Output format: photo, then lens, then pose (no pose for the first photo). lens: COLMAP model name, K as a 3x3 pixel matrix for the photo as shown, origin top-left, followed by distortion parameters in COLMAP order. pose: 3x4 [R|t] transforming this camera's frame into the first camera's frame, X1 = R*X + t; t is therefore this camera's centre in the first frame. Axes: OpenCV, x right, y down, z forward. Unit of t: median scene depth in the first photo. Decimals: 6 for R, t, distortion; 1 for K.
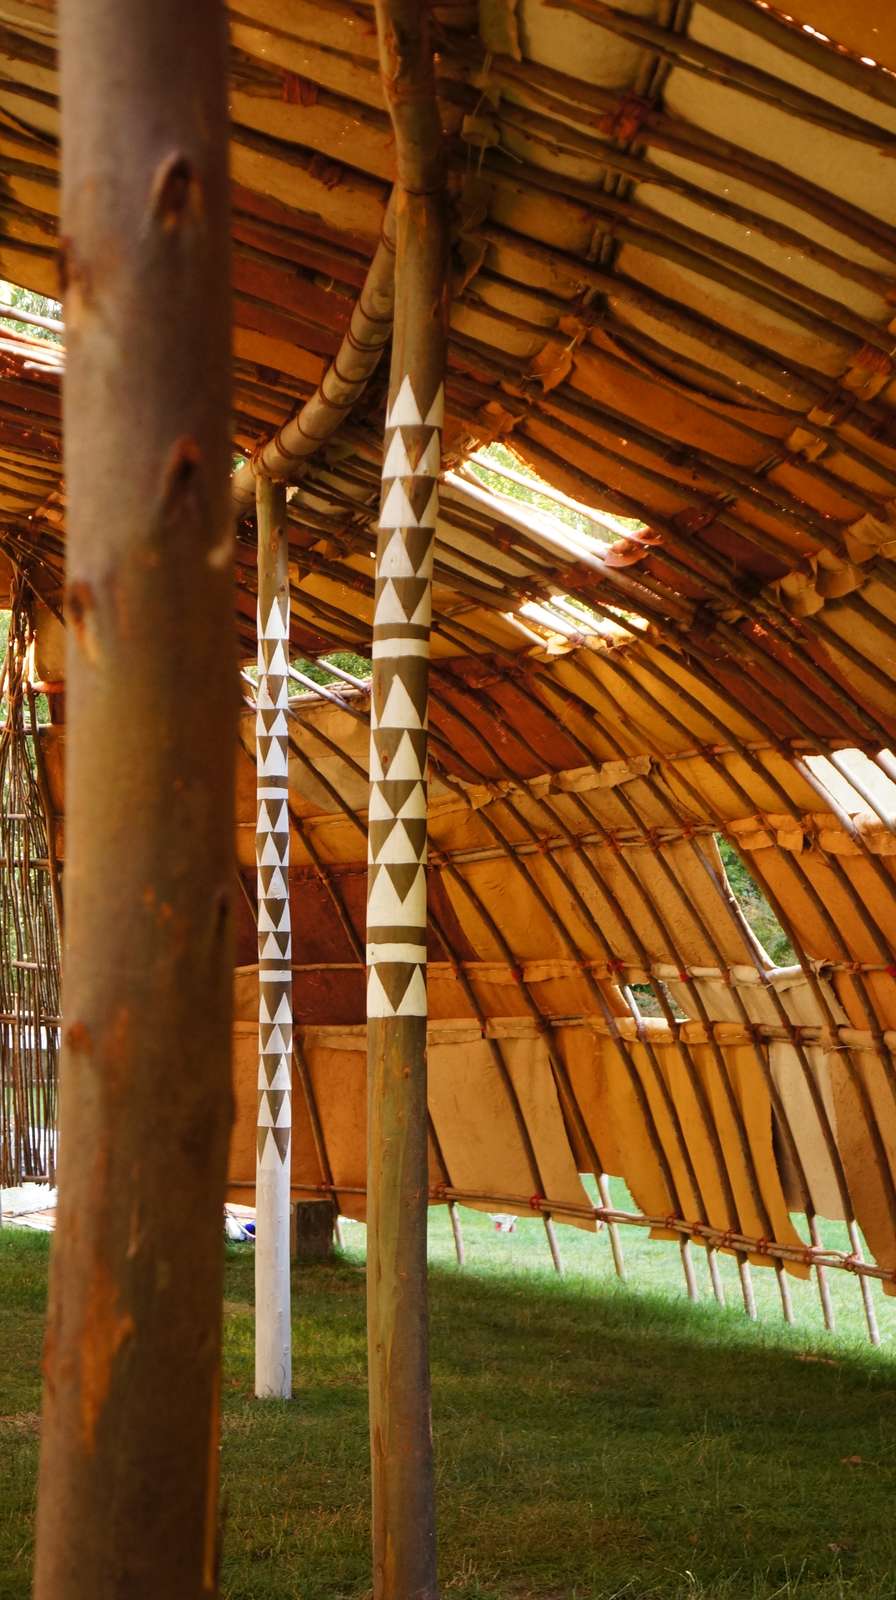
lens RADIAL K [[2830.4, 0, 446.9], [0, 2830.4, 803.6], [0, 0, 1]] dist [0.031823, 0.000000]
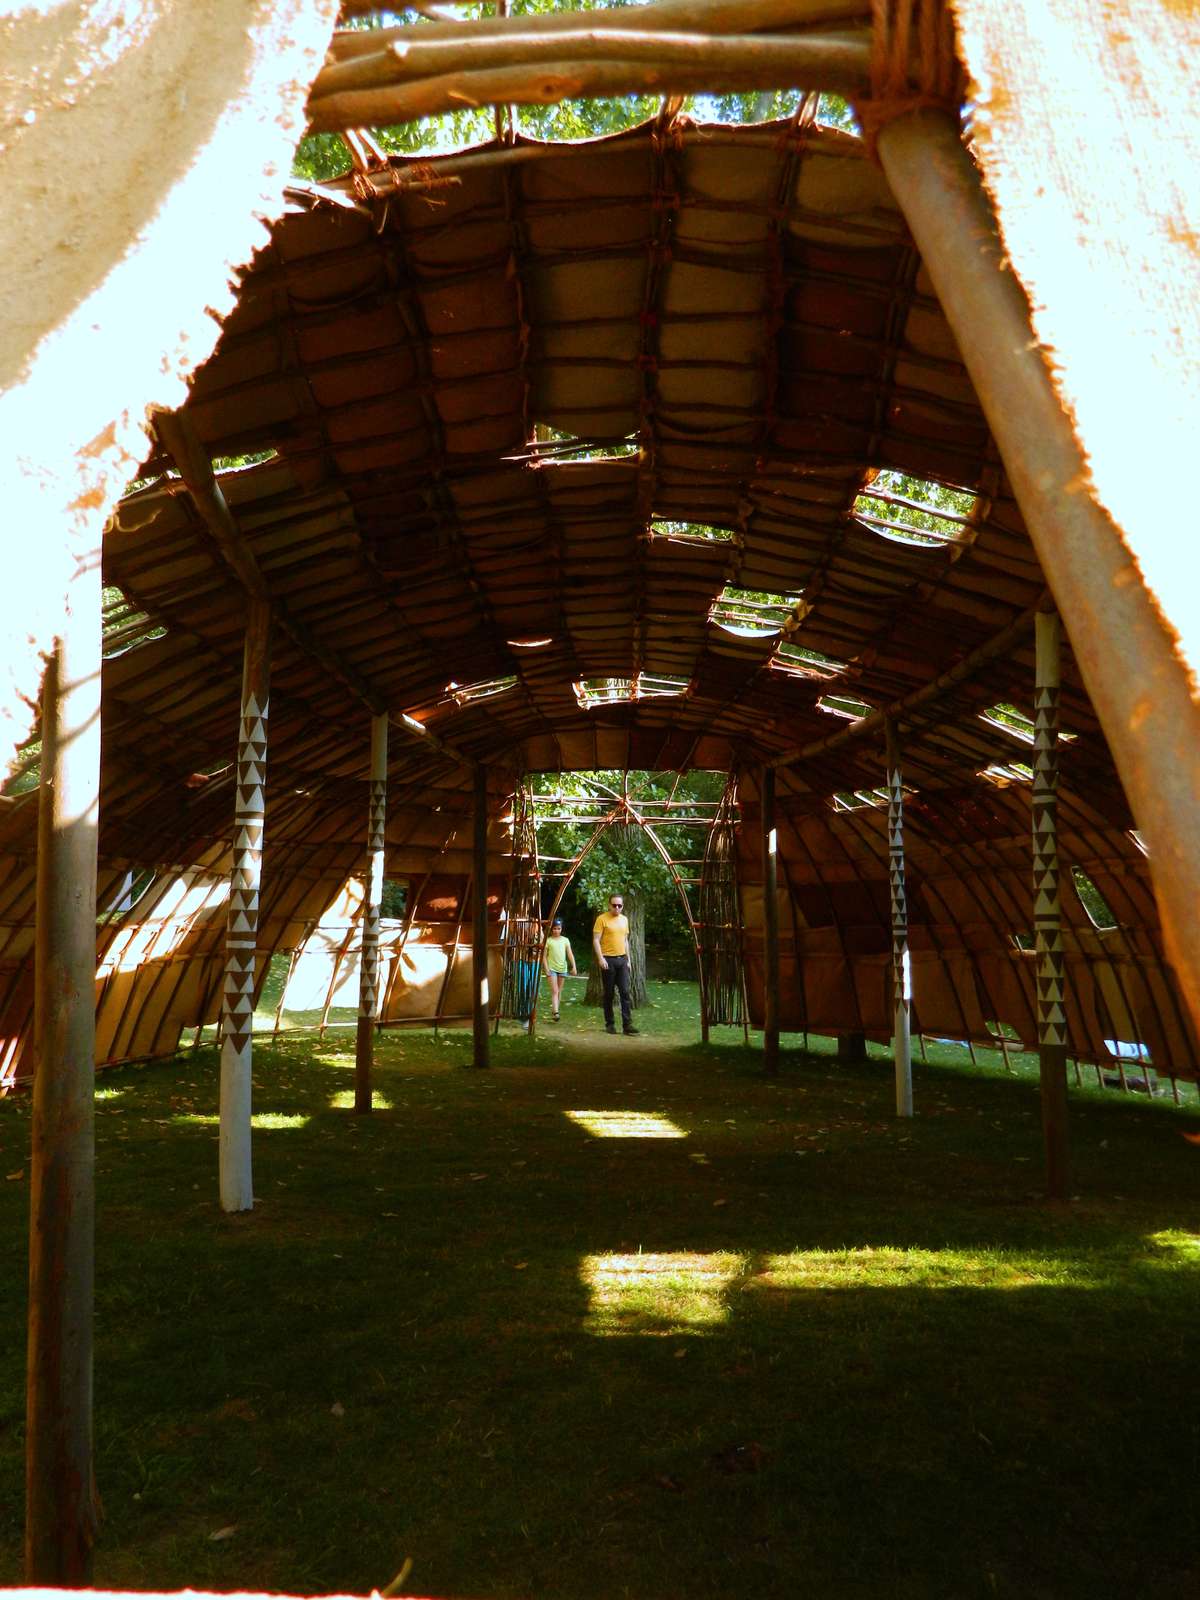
lens RADIAL K [[1316.7, 0, 601.8], [0, 1316.7, 797.9], [0, 0, 1]] dist [0.000717, -0.003008]
pose [[0.986076, -0.019614, -0.165136, -0.093259], [0.013344, 0.999151, -0.038990, -0.007858], [0.165761, 0.036243, 0.985500, -0.078440]]
